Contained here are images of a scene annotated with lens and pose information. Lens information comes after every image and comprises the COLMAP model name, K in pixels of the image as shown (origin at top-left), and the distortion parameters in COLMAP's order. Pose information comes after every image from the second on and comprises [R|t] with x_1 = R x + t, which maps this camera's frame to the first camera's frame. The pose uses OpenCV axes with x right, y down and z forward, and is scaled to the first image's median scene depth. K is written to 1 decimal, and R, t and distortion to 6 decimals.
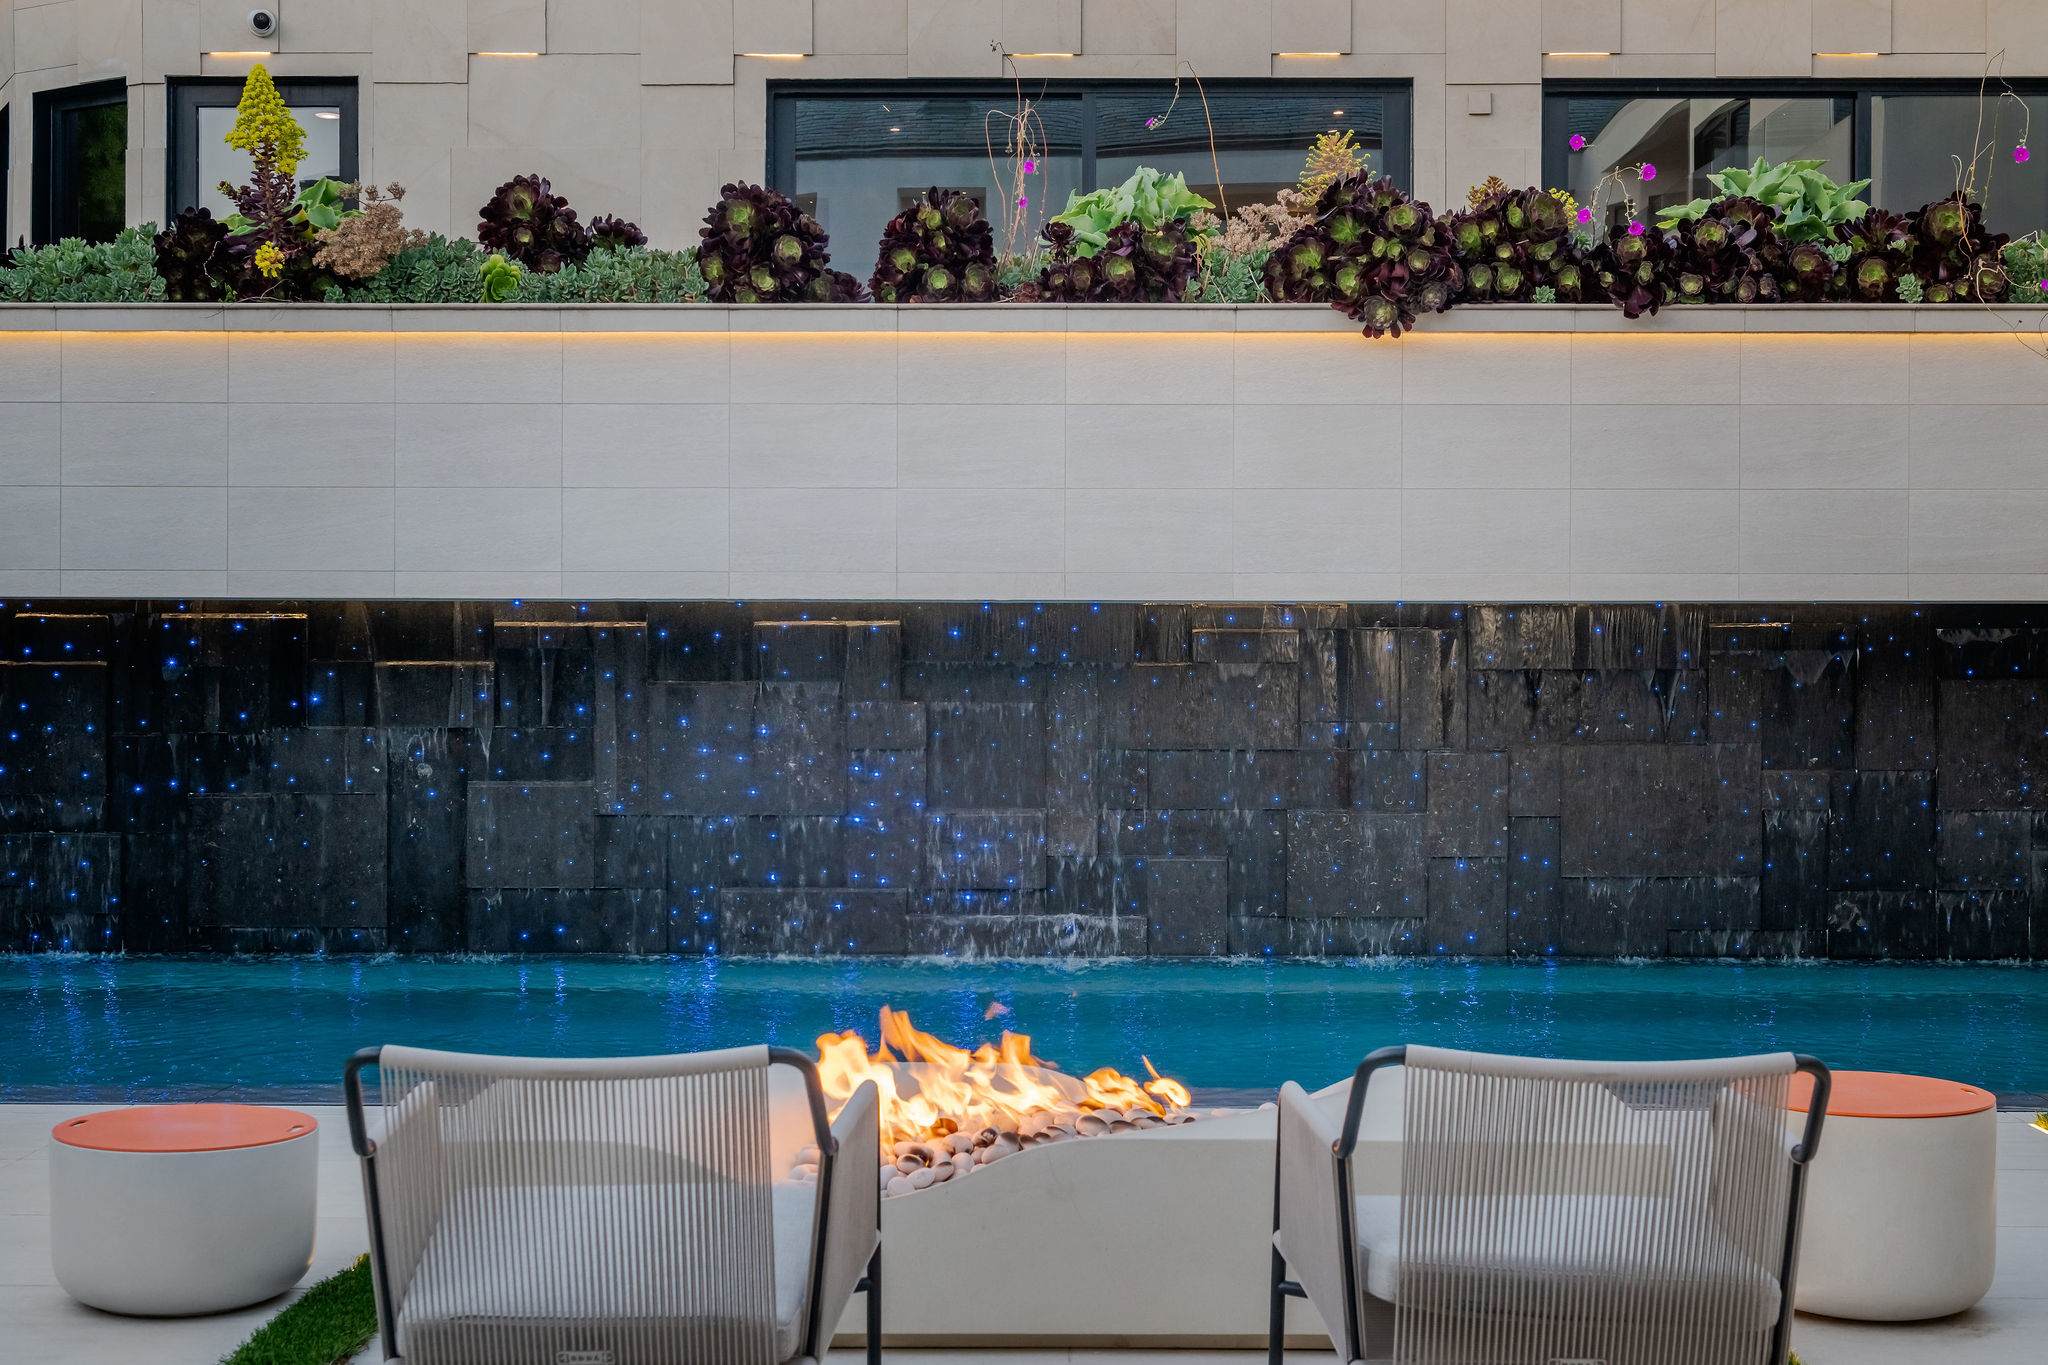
lens RADIAL K [[2602.8, 0, 1018.8], [0, 2602.8, 677.9], [0, 0, 1]] dist [-0.015581, 0.000000]
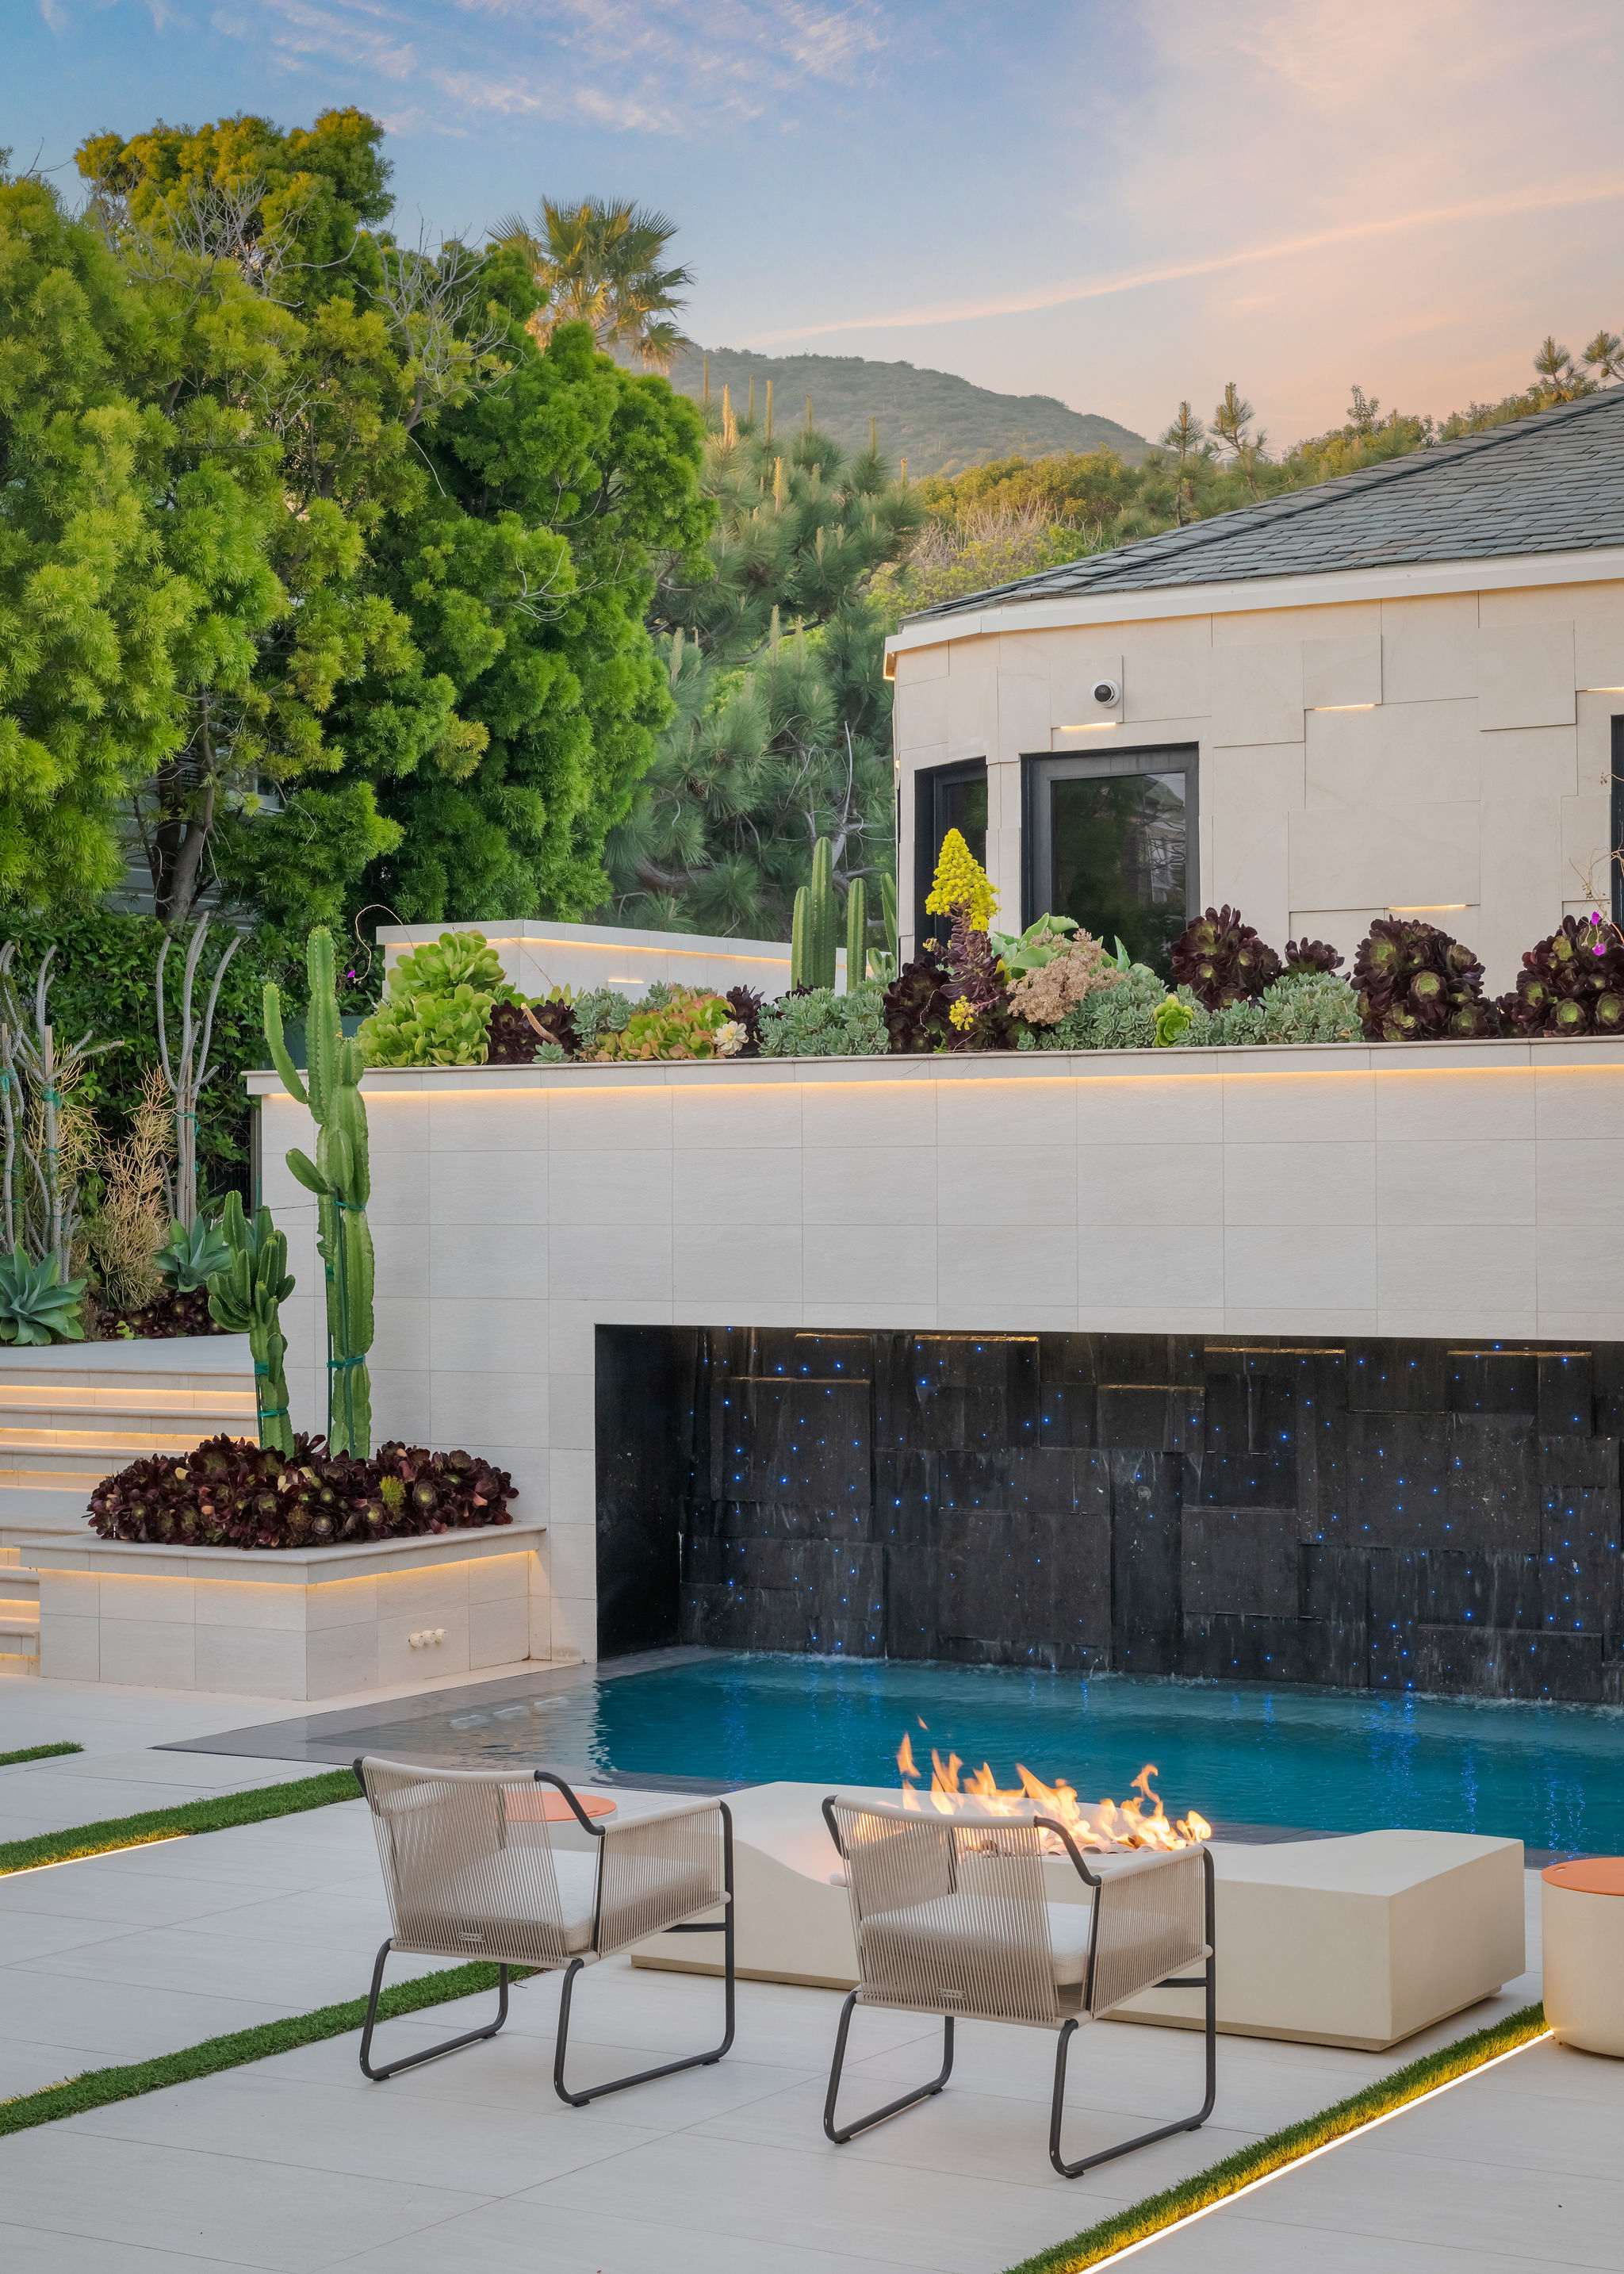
lens RADIAL K [[3983.7, 0, 814.4], [0, 3983.7, 1142.6], [0, 0, 1]] dist [-0.016288, 0.000000]
pose [[0.854732, -0.012932, -0.518908, 0.469459], [0.006600, 0.999880, -0.014046, -0.080172], [0.519027, 0.008581, 0.854715, -0.393630]]
